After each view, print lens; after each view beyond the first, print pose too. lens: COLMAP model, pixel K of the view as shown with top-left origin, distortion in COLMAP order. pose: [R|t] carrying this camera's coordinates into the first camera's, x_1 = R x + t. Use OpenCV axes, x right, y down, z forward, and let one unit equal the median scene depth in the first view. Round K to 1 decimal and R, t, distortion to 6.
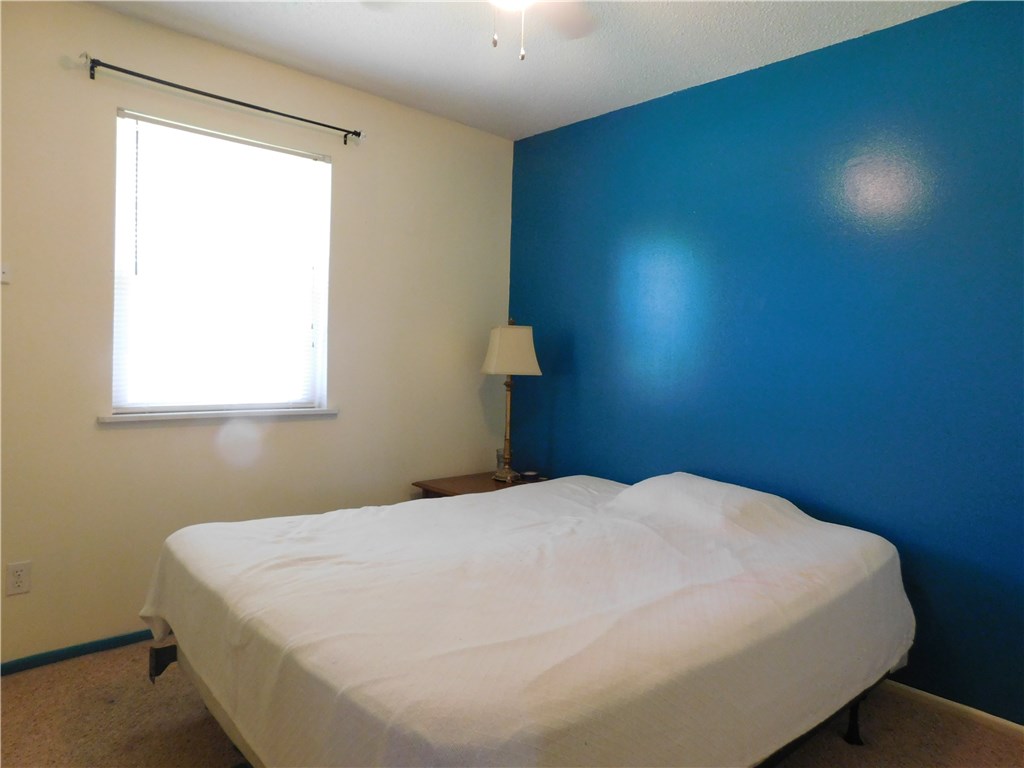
lens RADIAL K [[674.8, 0, 512.8], [0, 674.8, 384.1], [0, 0, 1]] dist [0.004752, 0.001509]
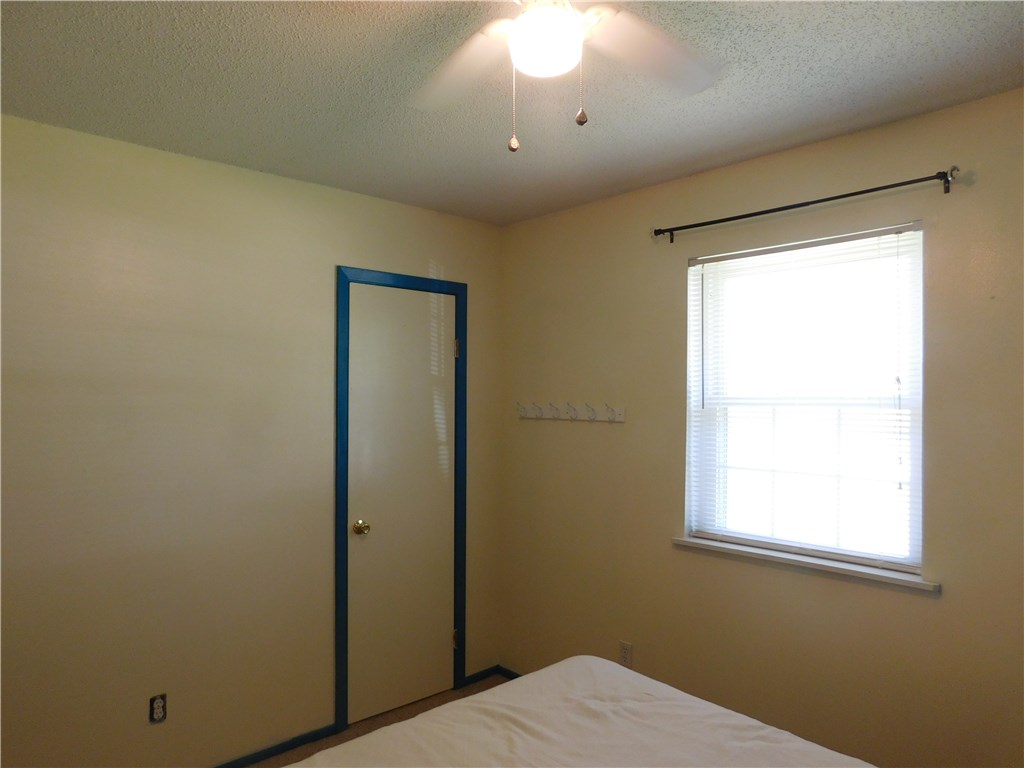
lens RADIAL K [[674.8, 0, 512.9], [0, 674.8, 385.7], [0, 0, 1]] dist [0.004752, 0.001509]
pose [[-0.006615, -0.046730, -0.998886, 0.505368], [-0.076164, 0.996029, -0.046092, -0.128760], [0.997073, 0.075774, -0.010148, 0.735286]]
